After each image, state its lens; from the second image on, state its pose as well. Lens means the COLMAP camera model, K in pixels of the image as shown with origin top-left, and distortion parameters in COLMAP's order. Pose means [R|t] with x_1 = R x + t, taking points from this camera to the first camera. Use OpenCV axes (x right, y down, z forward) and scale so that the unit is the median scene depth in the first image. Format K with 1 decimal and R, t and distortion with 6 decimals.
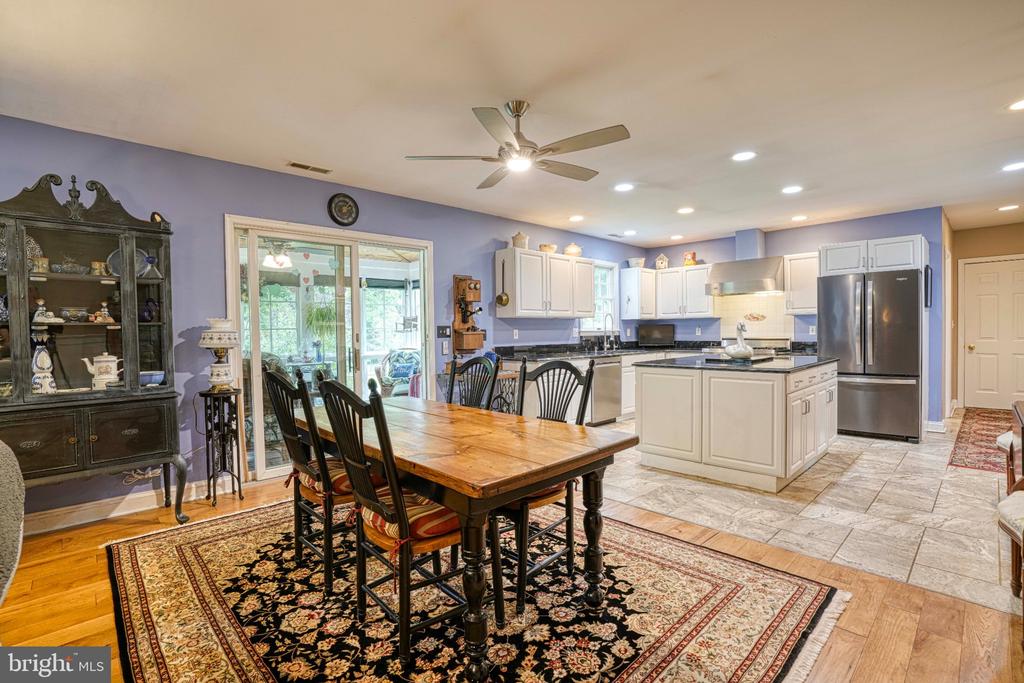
lens RADIAL K [[481.3, 0, 515.4], [0, 481.3, 343.9], [0, 0, 1]] dist [-0.061315, 0.025865]
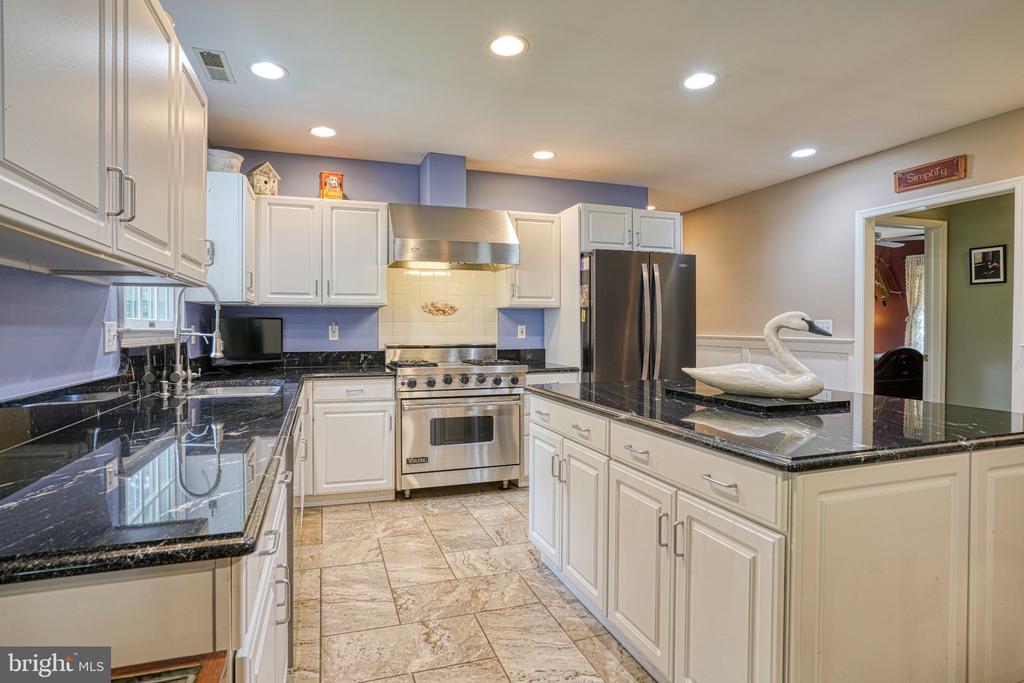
lens RADIAL K [[528.7, 0, 505.8], [0, 528.7, 335.8], [0, 0, 1]] dist [-0.063688, 0.000041]
pose [[0.396409, -0.000132, 0.918074, -0.053508], [0.018884, 0.999790, -0.008010, -0.017321], [-0.917880, 0.020512, 0.396328, 0.689159]]
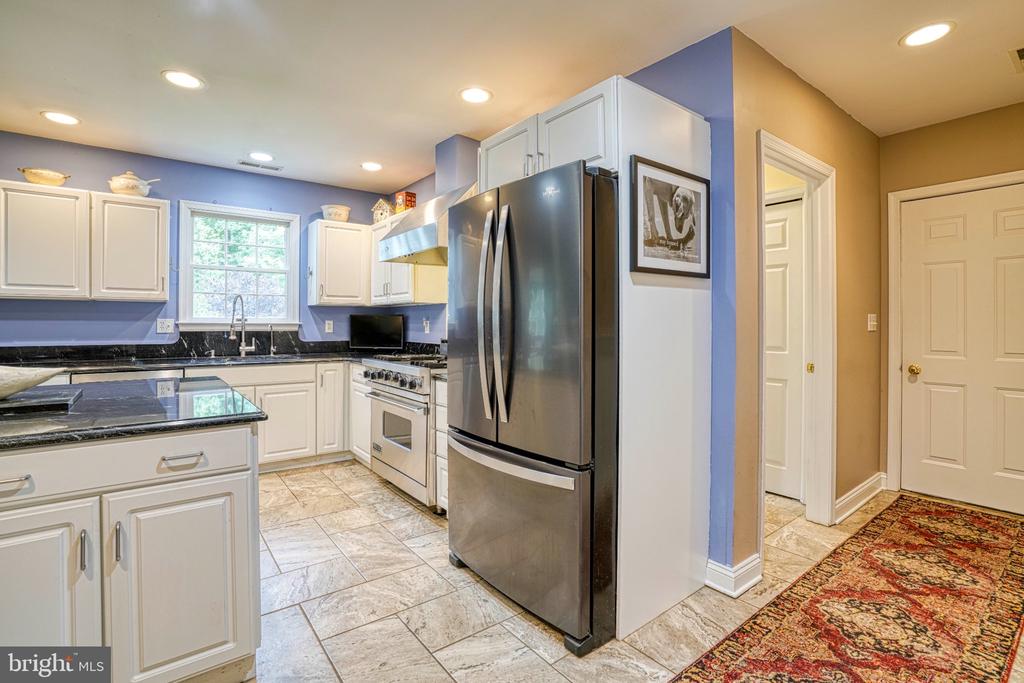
lens RADIAL K [[492.8, 0, 516.7], [0, 492.8, 319.3], [0, 0, 1]] dist [-0.027960, 0.000066]
pose [[0.994207, 0.014920, -0.106439, 0.626816], [-0.017935, 0.999463, -0.027422, -0.023189], [0.105973, 0.029173, 0.993941, 0.460998]]
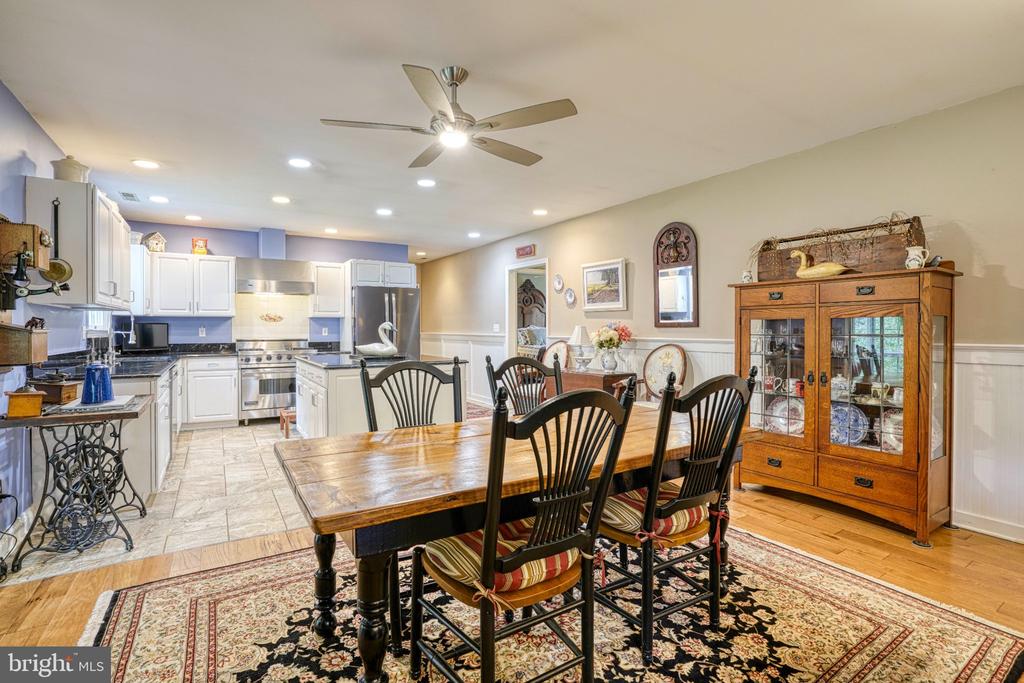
lens RADIAL K [[480.4, 0, 508.8], [0, 480.4, 334.7], [0, 0, 1]] dist [-0.032926, 0.000725]
pose [[0.186651, 0.001838, 0.982424, -0.383721], [0.026414, 0.999627, -0.006888, -0.001631], [-0.982071, 0.027236, 0.186533, 0.339917]]
